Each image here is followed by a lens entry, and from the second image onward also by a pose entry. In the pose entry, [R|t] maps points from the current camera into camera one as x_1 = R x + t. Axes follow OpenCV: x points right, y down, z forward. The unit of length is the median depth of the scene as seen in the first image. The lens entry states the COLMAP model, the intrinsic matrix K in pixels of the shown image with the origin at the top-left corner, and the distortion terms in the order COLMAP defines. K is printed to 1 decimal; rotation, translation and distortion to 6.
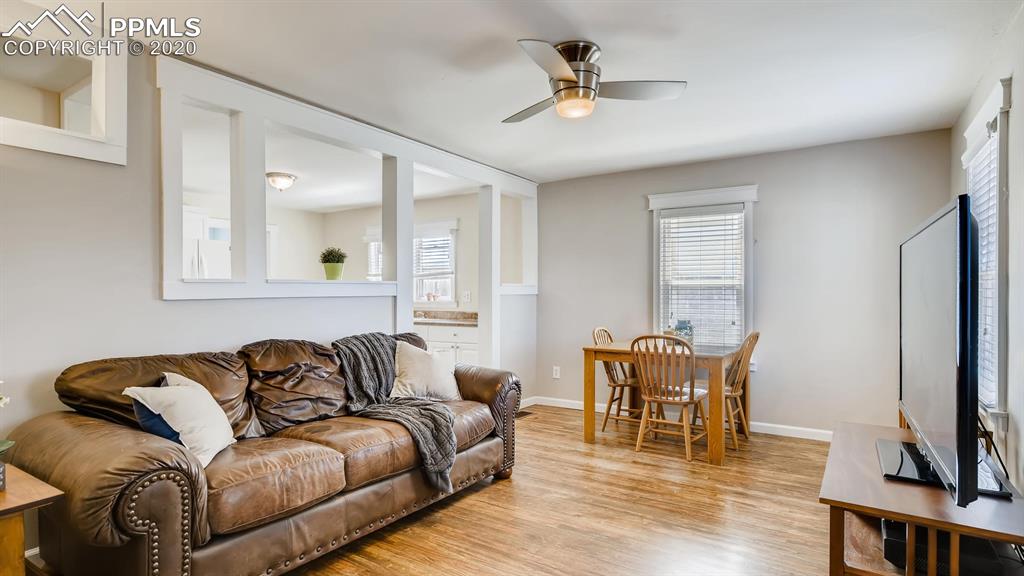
lens RADIAL K [[515.3, 0, 513.8], [0, 515.3, 293.8], [0, 0, 1]] dist [0.000906, -0.000253]
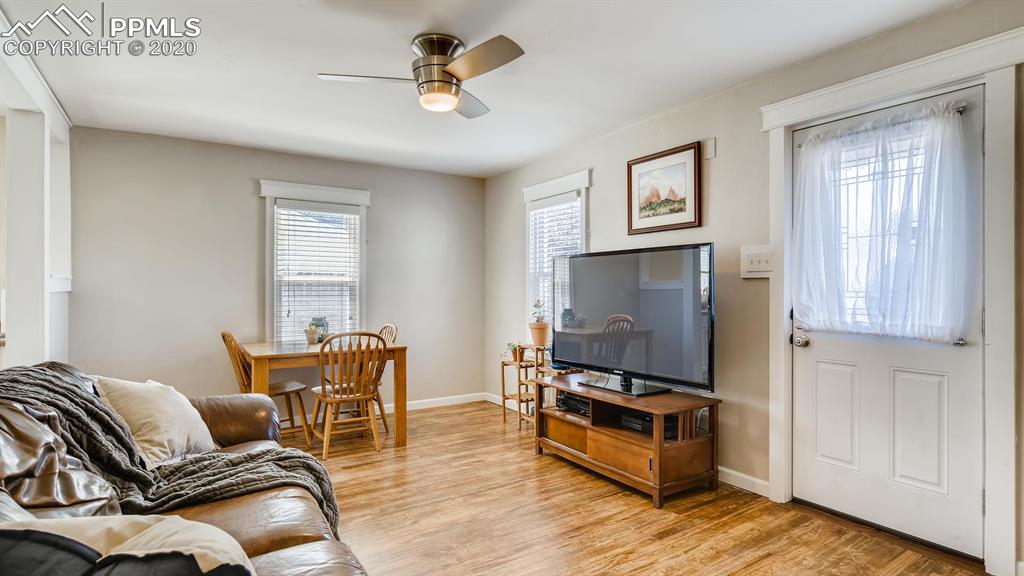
lens RADIAL K [[515.3, 0, 515.0], [0, 515.3, 288.1], [0, 0, 1]] dist [0.000906, -0.000253]
pose [[0.414993, 0.001447, 0.909824, -0.472458], [0.000985, 0.999997, -0.002040, -0.002163], [-0.909824, 0.001743, 0.414990, 0.304142]]
